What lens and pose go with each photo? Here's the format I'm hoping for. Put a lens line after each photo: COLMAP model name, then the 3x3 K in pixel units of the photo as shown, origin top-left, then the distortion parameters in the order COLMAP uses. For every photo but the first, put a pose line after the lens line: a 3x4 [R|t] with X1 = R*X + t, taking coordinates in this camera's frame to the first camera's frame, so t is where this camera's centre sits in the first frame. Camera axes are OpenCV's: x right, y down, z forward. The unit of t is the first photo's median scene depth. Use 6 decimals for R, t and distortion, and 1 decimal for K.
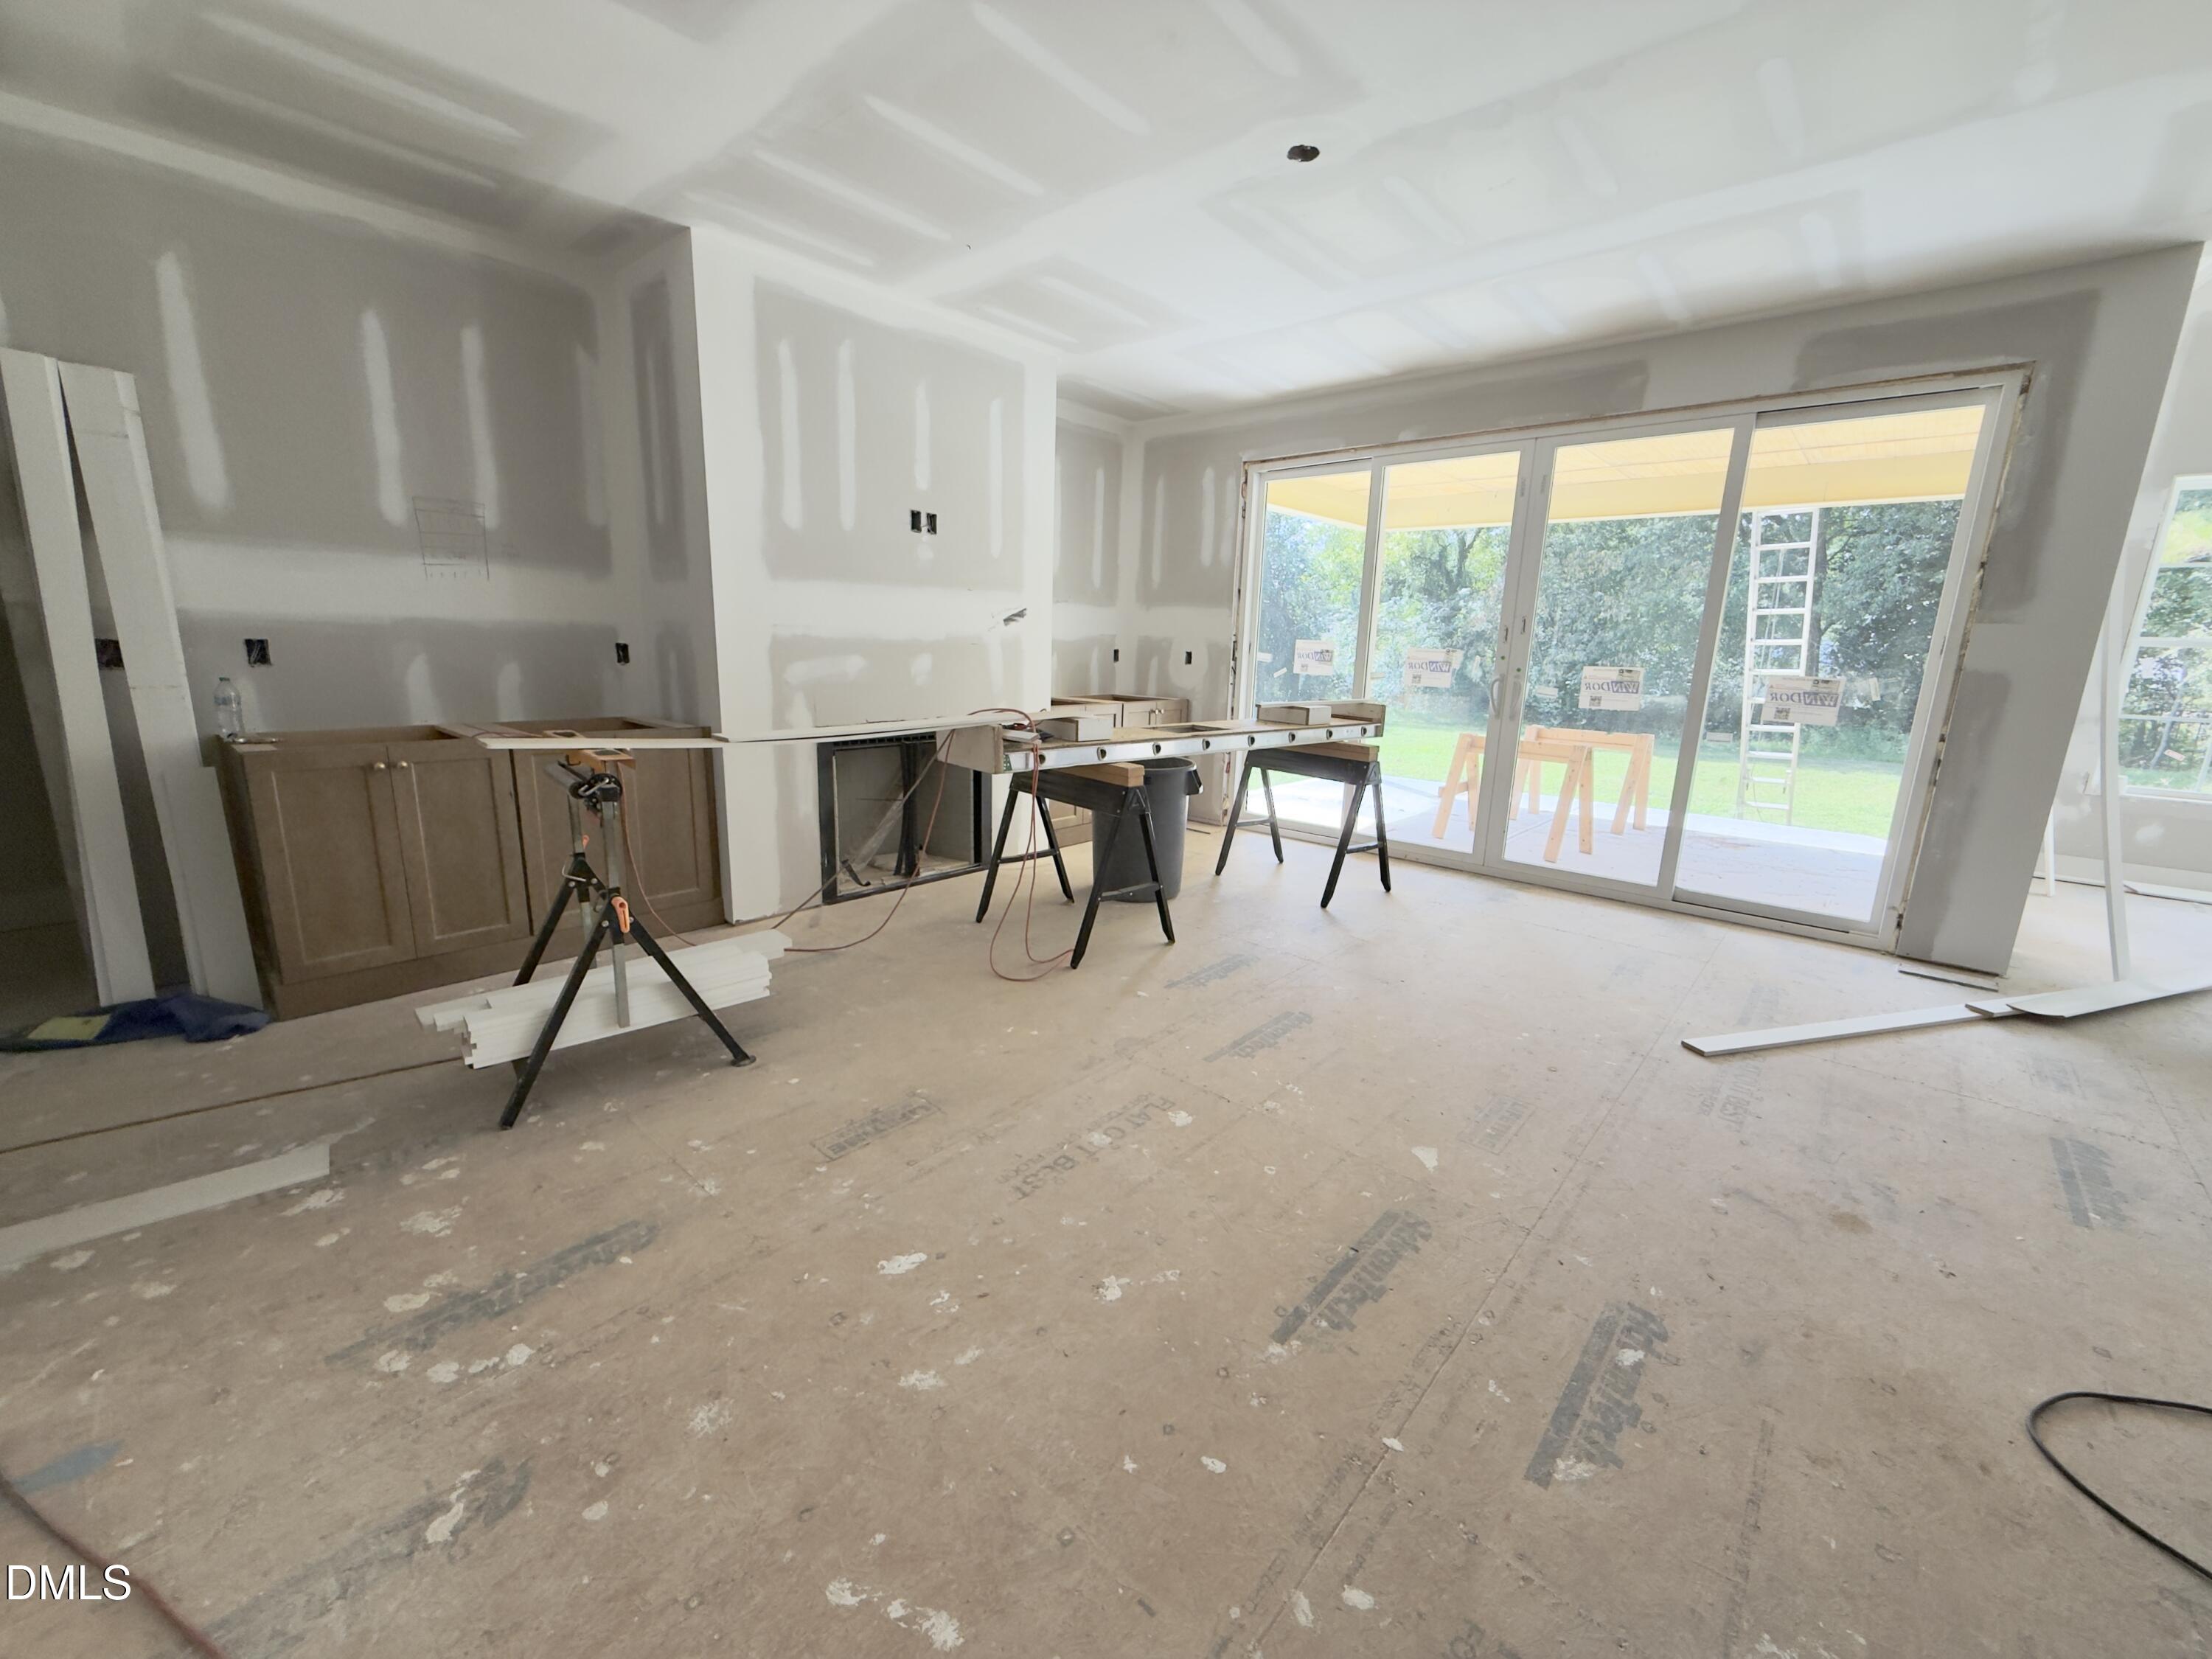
lens RADIAL K [[881.9, 0, 1098.6], [0, 881.9, 829.8], [0, 0, 1]] dist [0.000657, -0.000077]
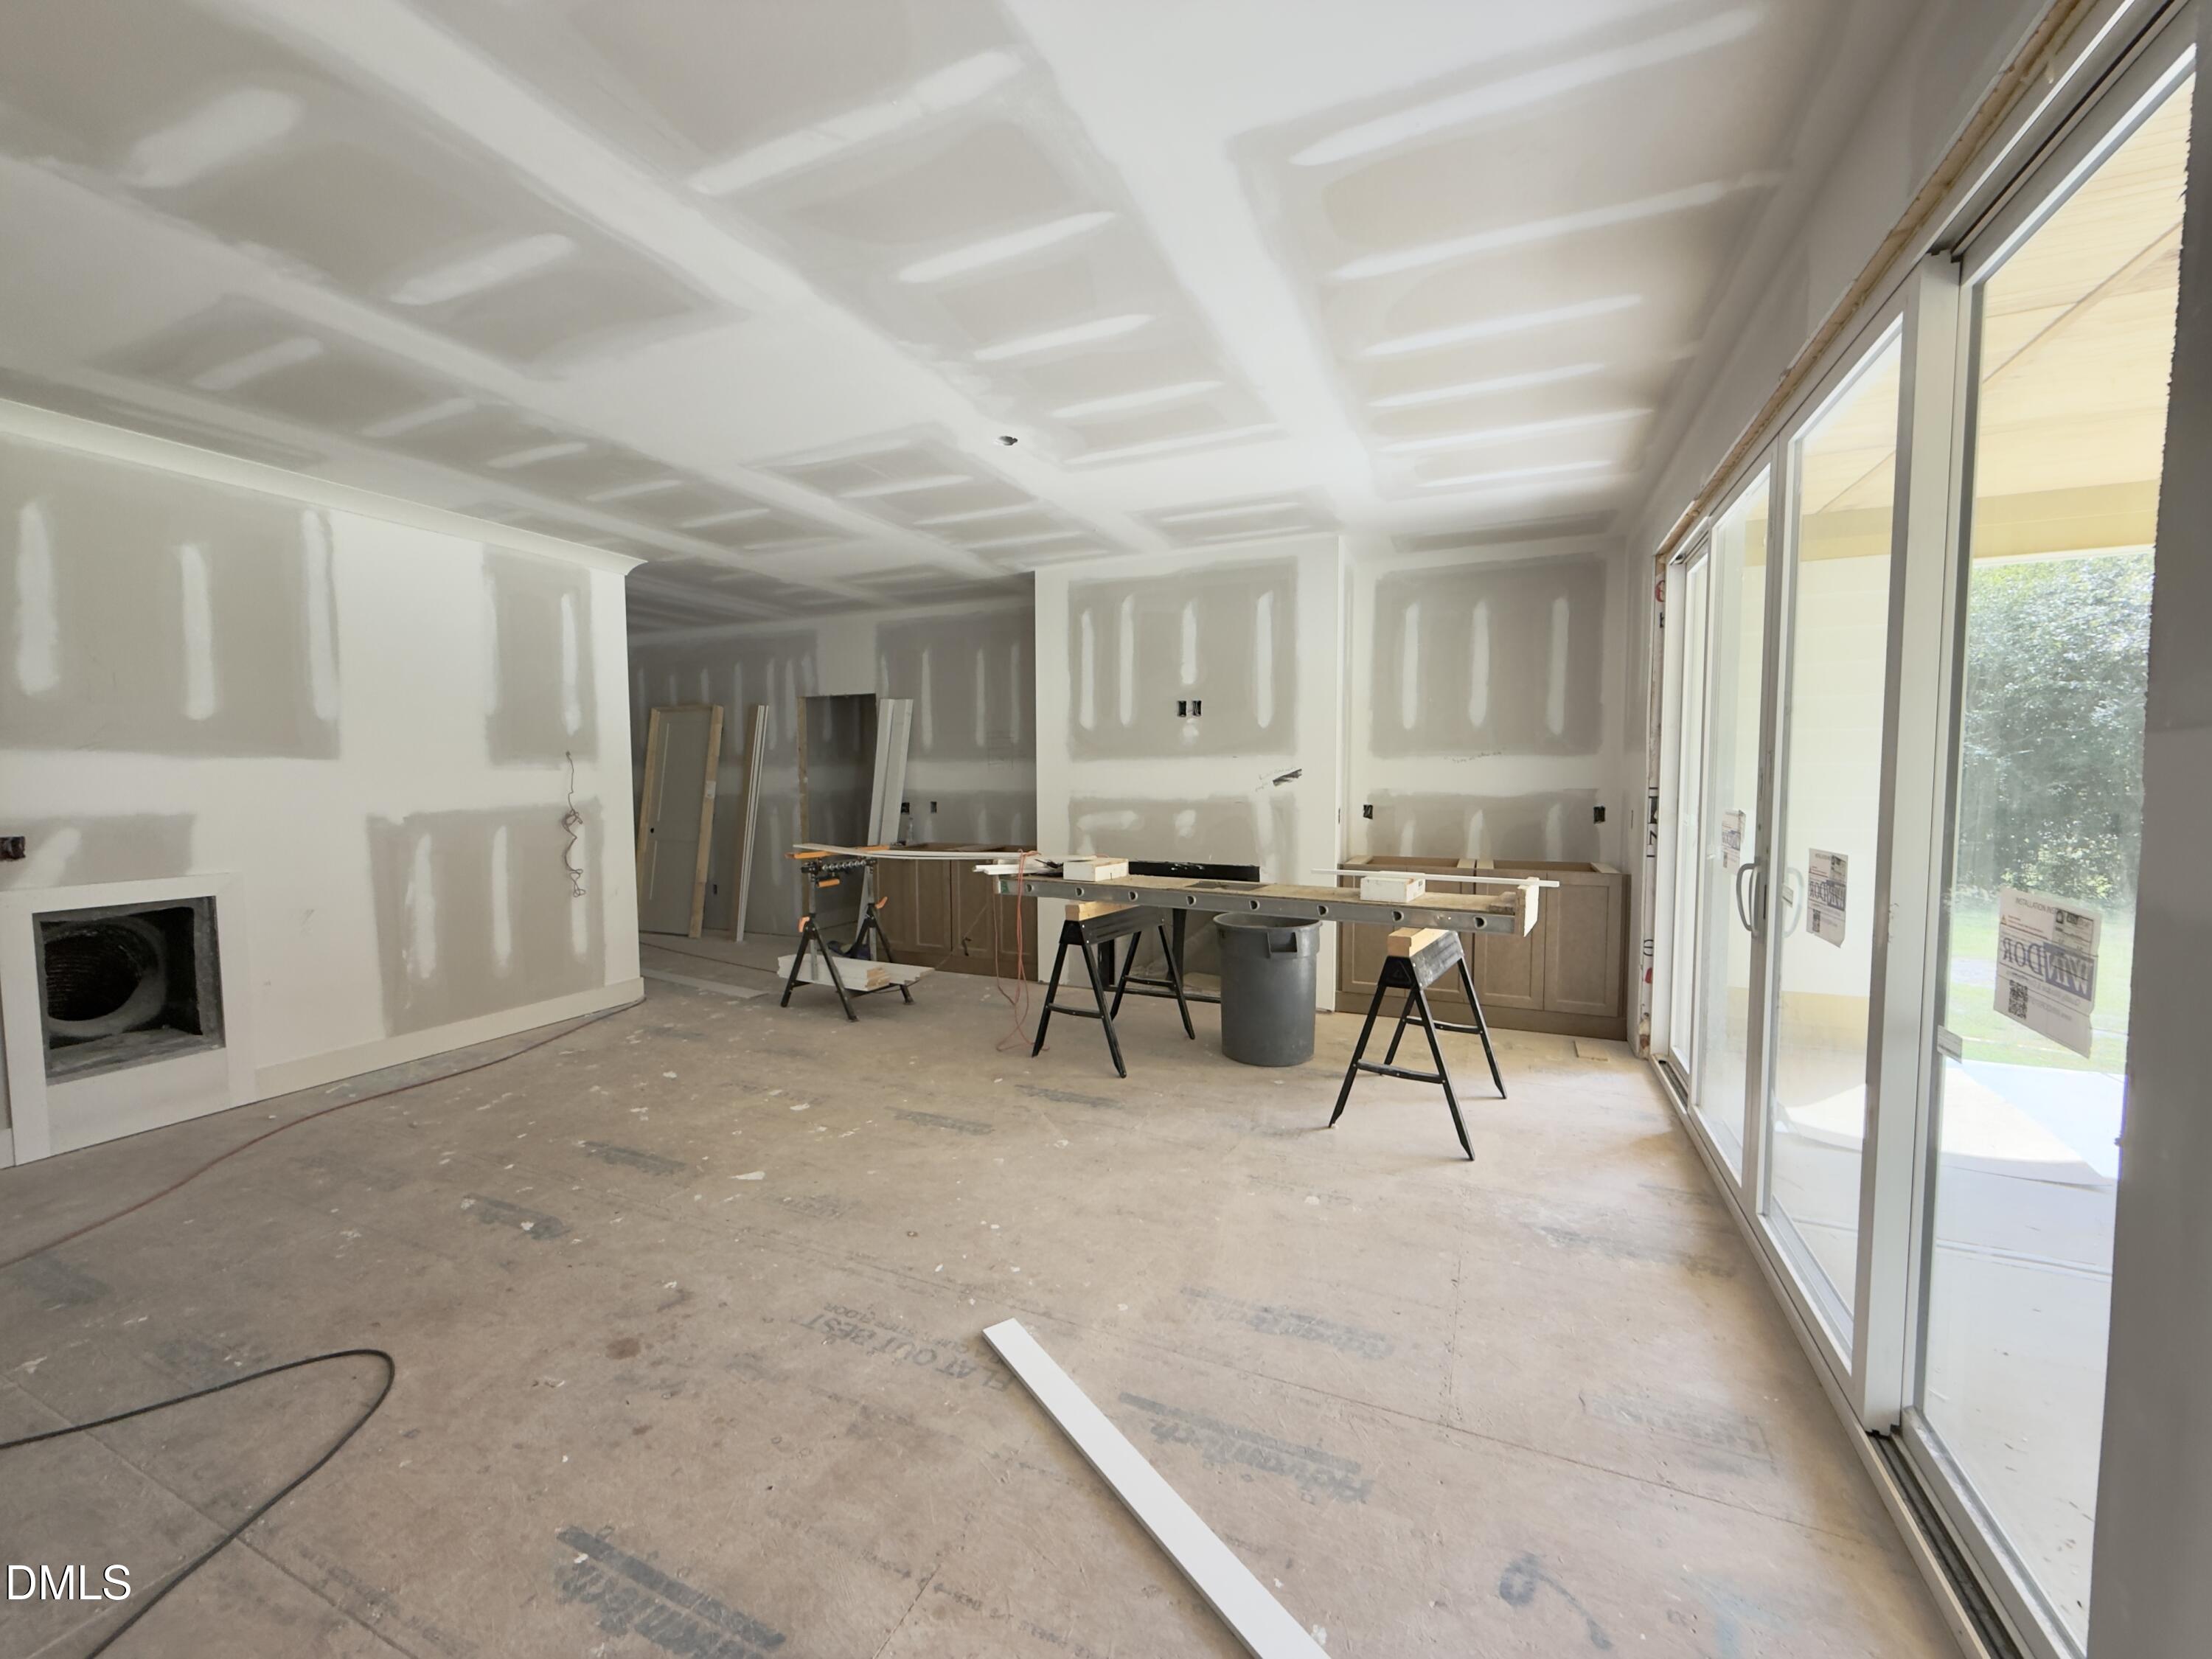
lens RADIAL K [[881.9, 0, 1098.6], [0, 881.9, 829.8], [0, 0, 1]] dist [0.000657, -0.000077]
pose [[0.303171, 0.030070, -0.952462, 1.290795], [-0.191140, 0.981108, -0.029866, -0.153282], [0.933570, 0.191108, 0.303191, 0.702054]]
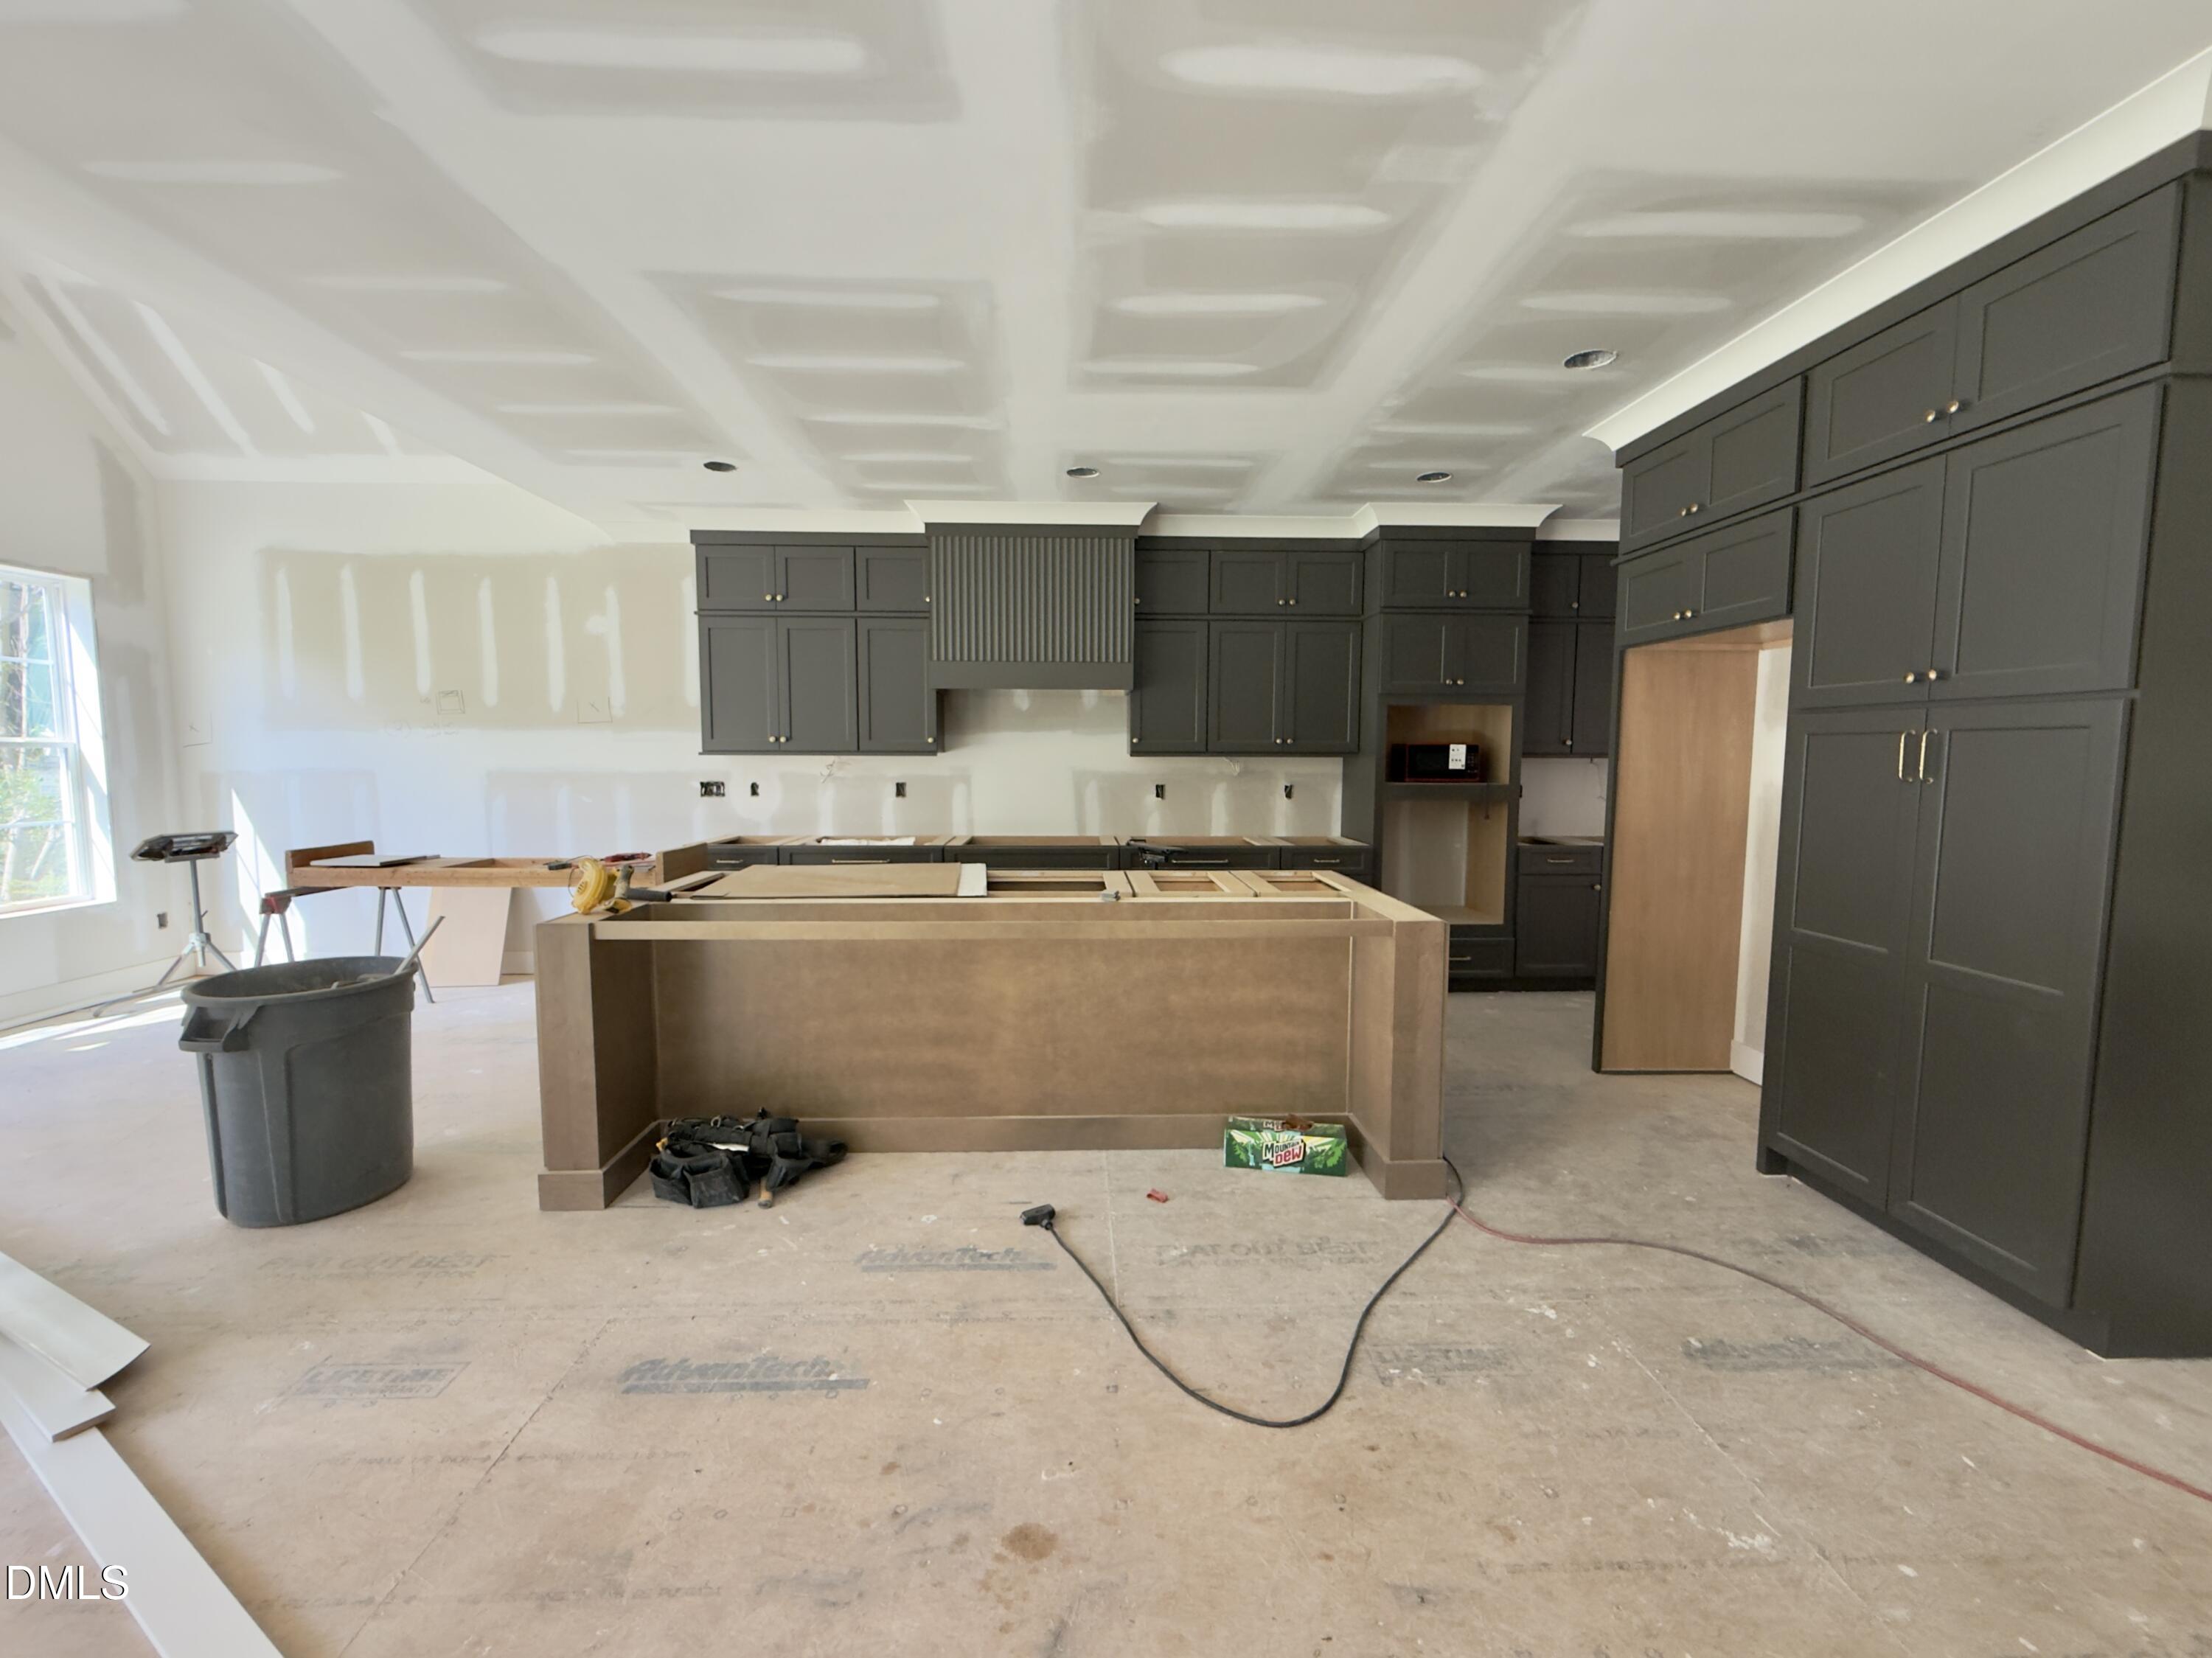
lens RADIAL K [[902.4, 0, 1106.0], [0, 902.4, 829.0], [0, 0, 1]] dist [-0.001358, -0.000396]
pose [[-0.695601, -0.090147, 0.712750, 0.200079], [0.131660, 0.959299, 0.249821, -0.208665], [-0.706261, 0.267617, -0.655421, 0.834125]]
